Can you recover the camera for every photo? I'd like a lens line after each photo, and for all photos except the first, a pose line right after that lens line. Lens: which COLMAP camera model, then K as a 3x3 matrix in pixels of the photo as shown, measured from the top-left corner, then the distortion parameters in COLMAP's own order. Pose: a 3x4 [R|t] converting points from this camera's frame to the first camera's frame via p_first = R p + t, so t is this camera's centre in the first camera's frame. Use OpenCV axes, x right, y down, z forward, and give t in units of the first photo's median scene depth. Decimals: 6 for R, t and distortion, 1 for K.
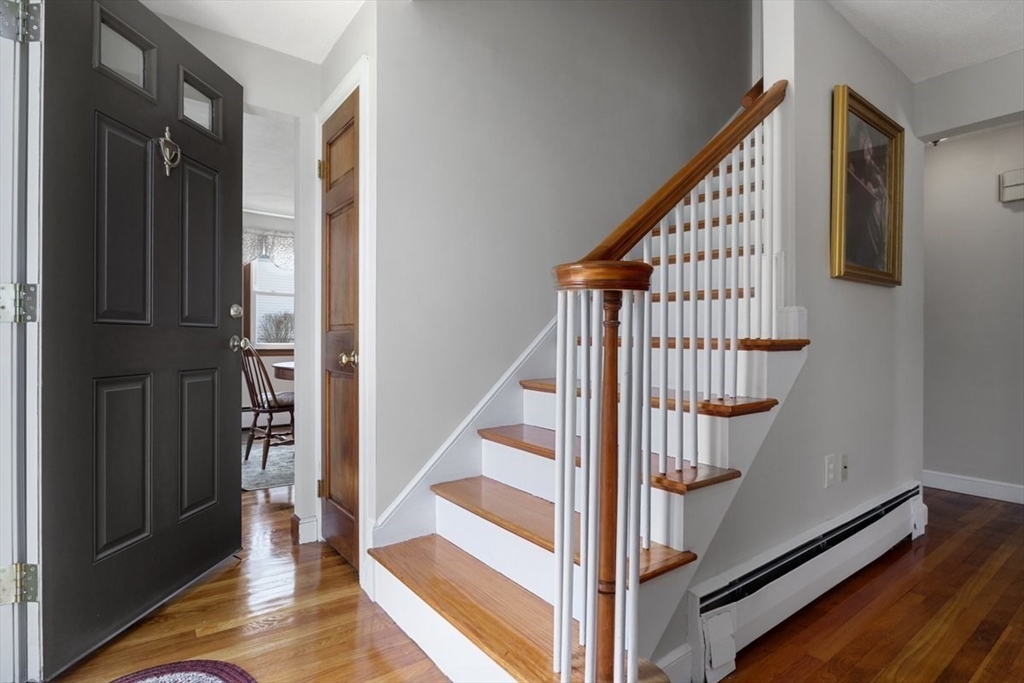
lens RADIAL K [[523.9, 0, 516.6], [0, 523.9, 337.5], [0, 0, 1]] dist [-0.003385, -0.000952]
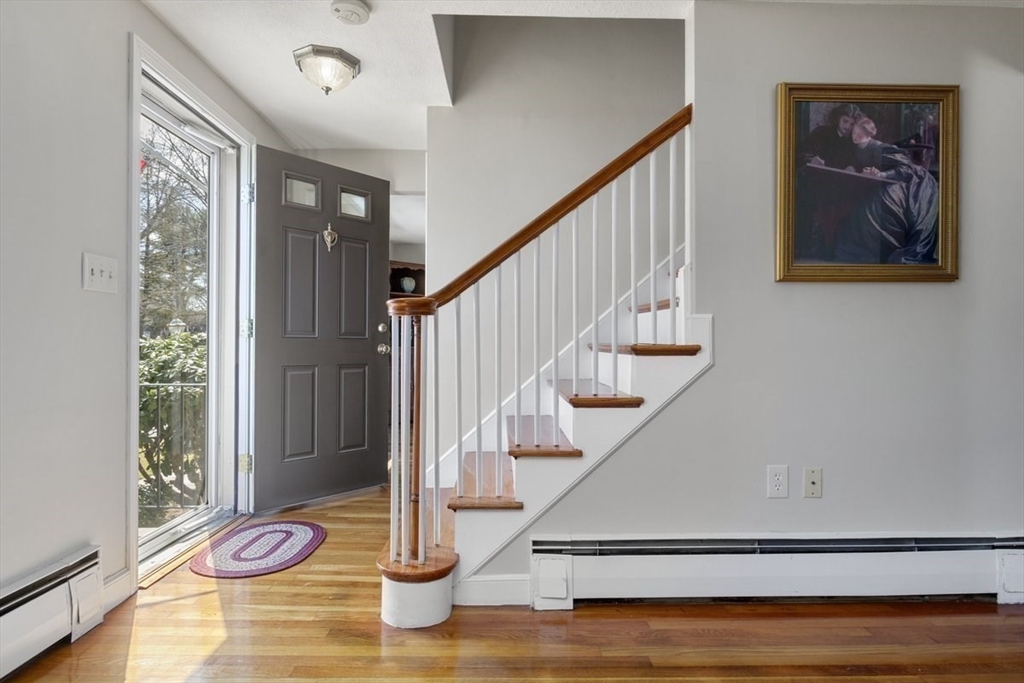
lens RADIAL K [[565.0, 0, 512.0], [0, 565.0, 341.5], [0, 0, 1]] dist [-0.002127, -0.000886]
pose [[0.807119, -0.007074, -0.590347, 0.928009], [0.001584, 0.999951, -0.009817, 0.007170], [0.590387, 0.006988, 0.807090, -0.149095]]
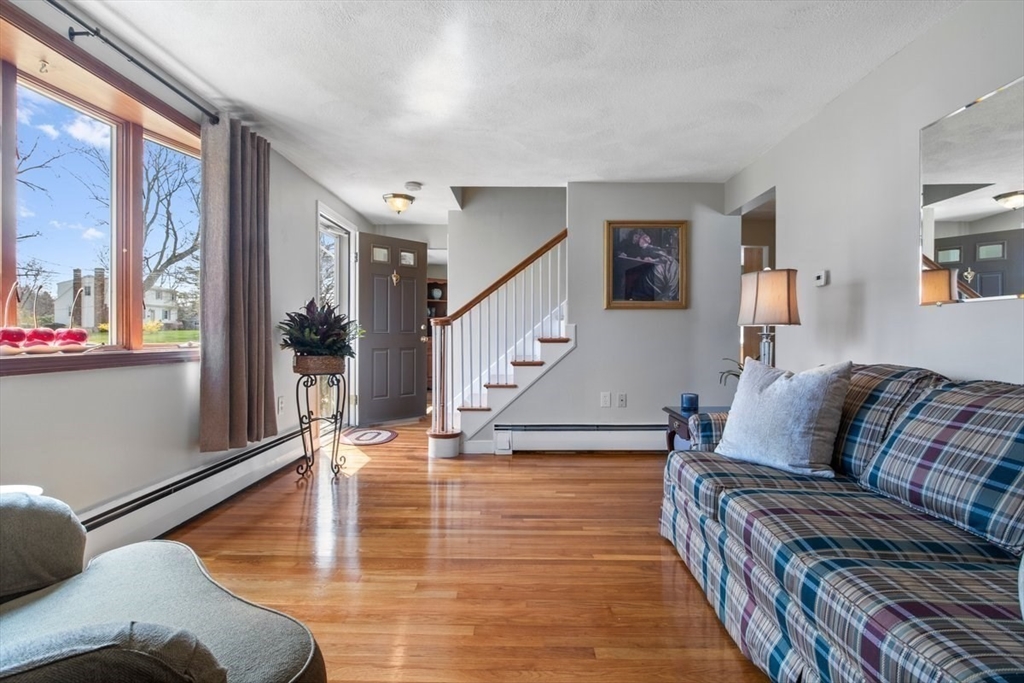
lens RADIAL K [[513.6, 0, 514.5], [0, 513.6, 333.7], [0, 0, 1]] dist [-0.005626, -0.001121]
pose [[0.790818, -0.004878, -0.612033, 1.800266], [0.003198, 0.999988, -0.003838, -0.007814], [0.612044, 0.001078, 0.790823, -1.006634]]
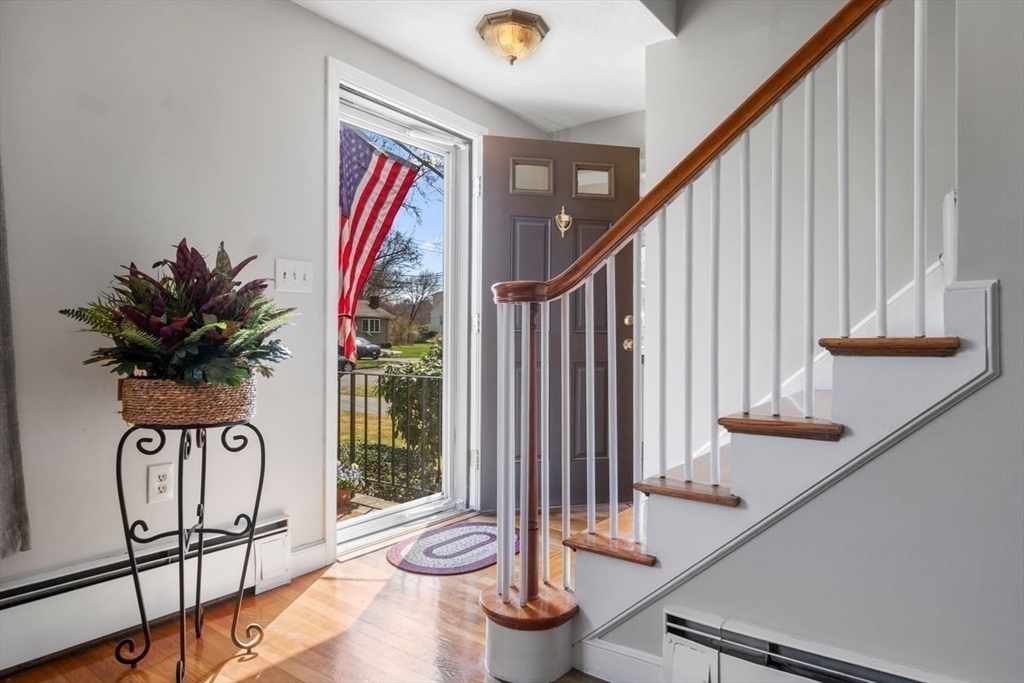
lens RADIAL K [[614.6, 0, 514.6], [0, 614.6, 338.2], [0, 0, 1]] dist [-0.003019, -0.000294]
pose [[0.282546, -0.008361, -0.959217, 1.071536], [-0.002031, 0.999955, -0.009314, 0.011556], [0.959252, 0.004580, 0.282516, 0.342248]]
